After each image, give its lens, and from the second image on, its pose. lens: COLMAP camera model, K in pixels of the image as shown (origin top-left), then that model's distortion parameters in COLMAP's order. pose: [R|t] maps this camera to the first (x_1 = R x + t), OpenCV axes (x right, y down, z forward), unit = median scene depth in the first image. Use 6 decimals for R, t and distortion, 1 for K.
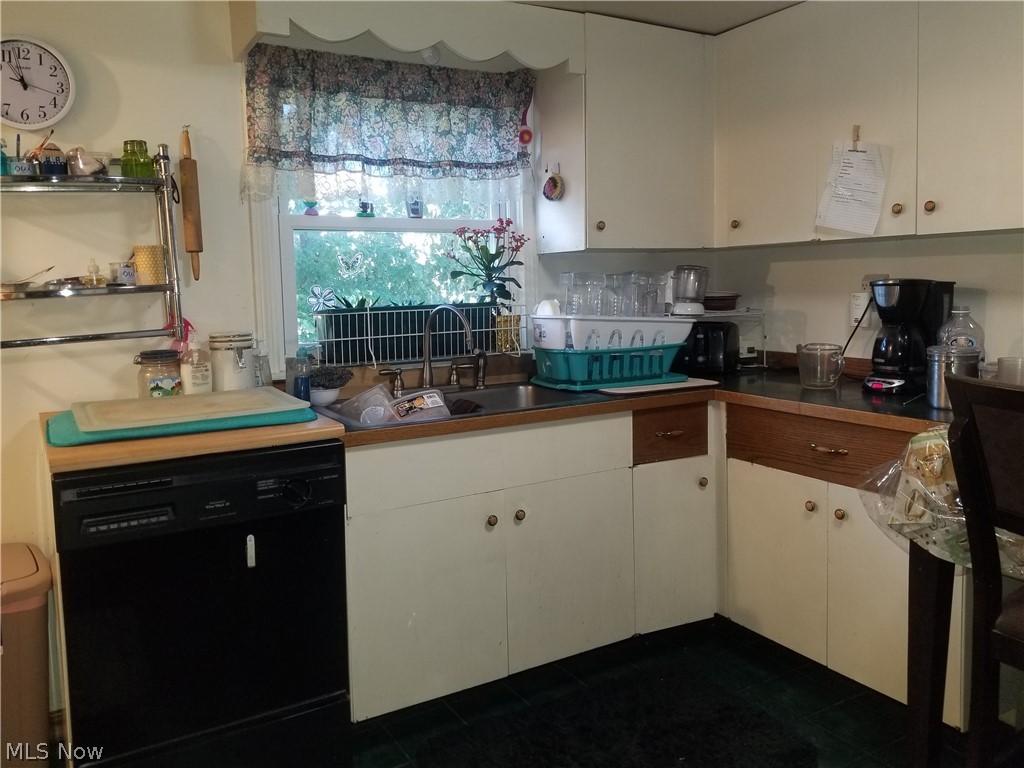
lens RADIAL K [[799.1, 0, 511.8], [0, 799.1, 346.2], [0, 0, 1]] dist [0.001356, -0.009700]
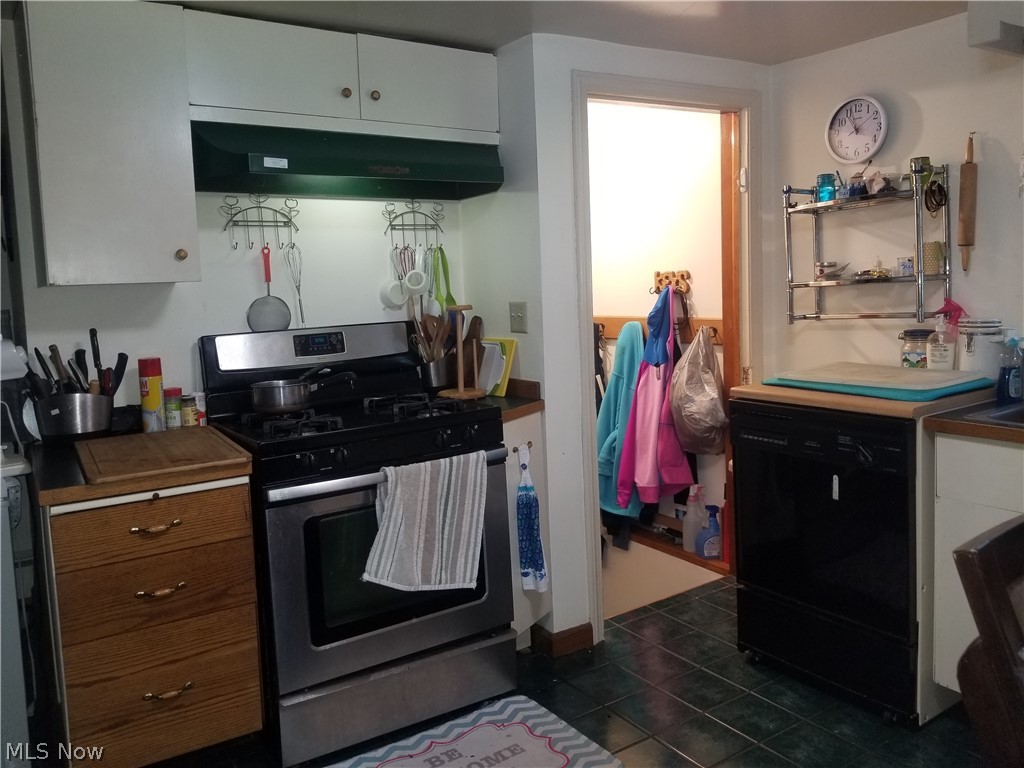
lens RADIAL K [[799.1, 0, 511.8], [0, 799.1, 346.2], [0, 0, 1]] dist [0.001356, -0.009700]
pose [[0.062554, 0.103064, -0.992706, 0.729072], [-0.046741, 0.993865, 0.100239, -0.062776], [0.996946, 0.040129, 0.066988, 0.303774]]
